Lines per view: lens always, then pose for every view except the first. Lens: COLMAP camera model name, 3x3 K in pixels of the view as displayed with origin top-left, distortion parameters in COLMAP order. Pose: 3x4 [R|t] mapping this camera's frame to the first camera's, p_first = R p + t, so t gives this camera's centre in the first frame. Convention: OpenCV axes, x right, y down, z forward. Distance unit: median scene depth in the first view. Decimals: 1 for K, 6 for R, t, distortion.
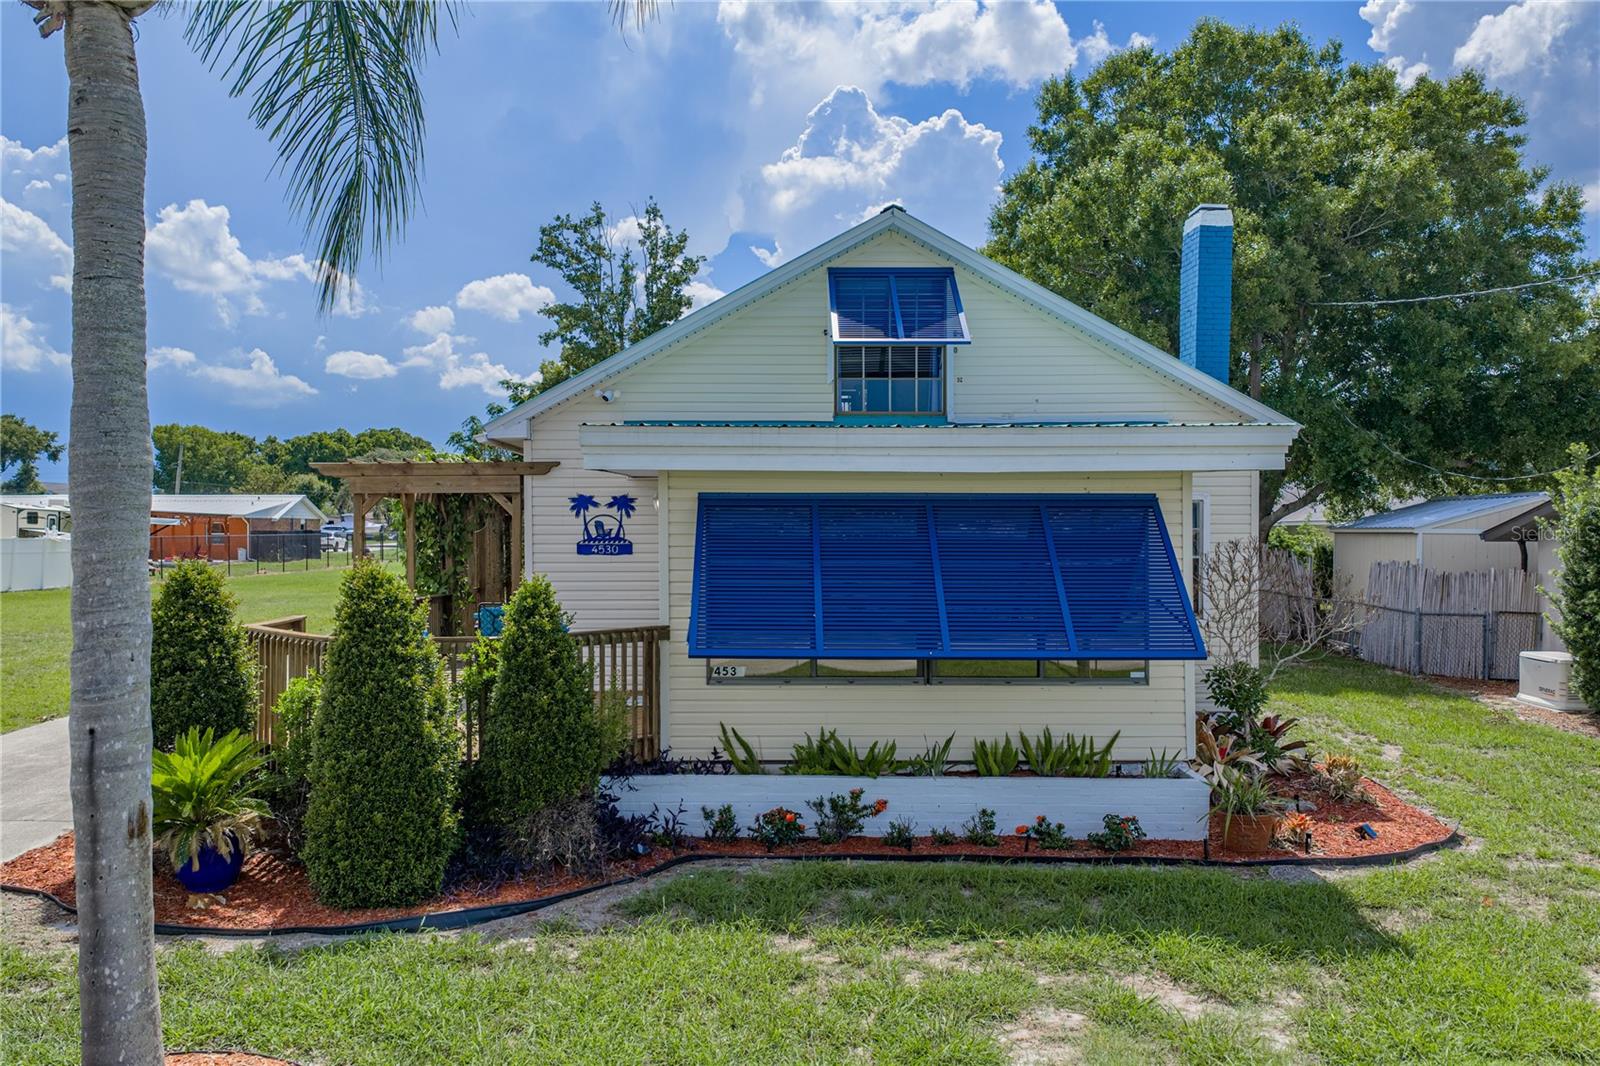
lens RADIAL K [[1337.6, 0, 800.5], [0, 1337.6, 534.6], [0, 0, 1]] dist [0.039287, 0.001491]
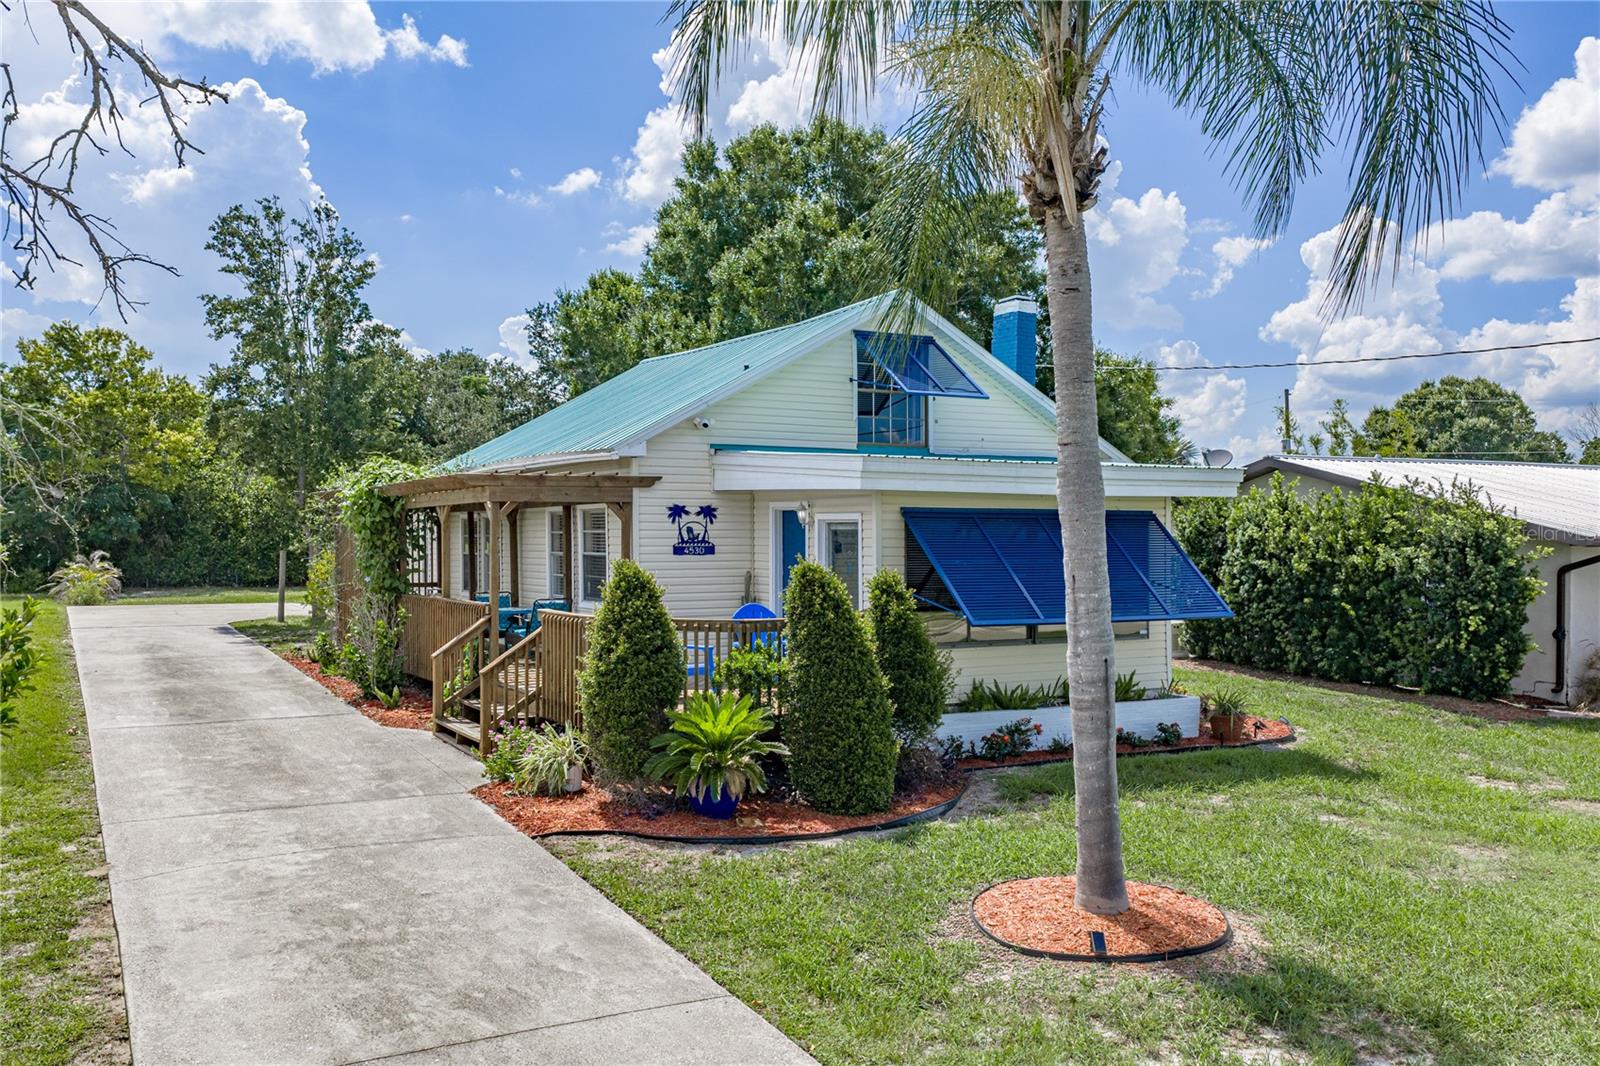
lens RADIAL K [[1337.6, 0, 798.5], [0, 1337.6, 533.4], [0, 0, 1]] dist [0.039287, 0.001491]
pose [[0.871756, 0.000595, 0.489939, -0.652132], [0.000155, 0.999999, -0.001489, -0.002405], [-0.489940, 0.001374, 0.871755, -0.091351]]
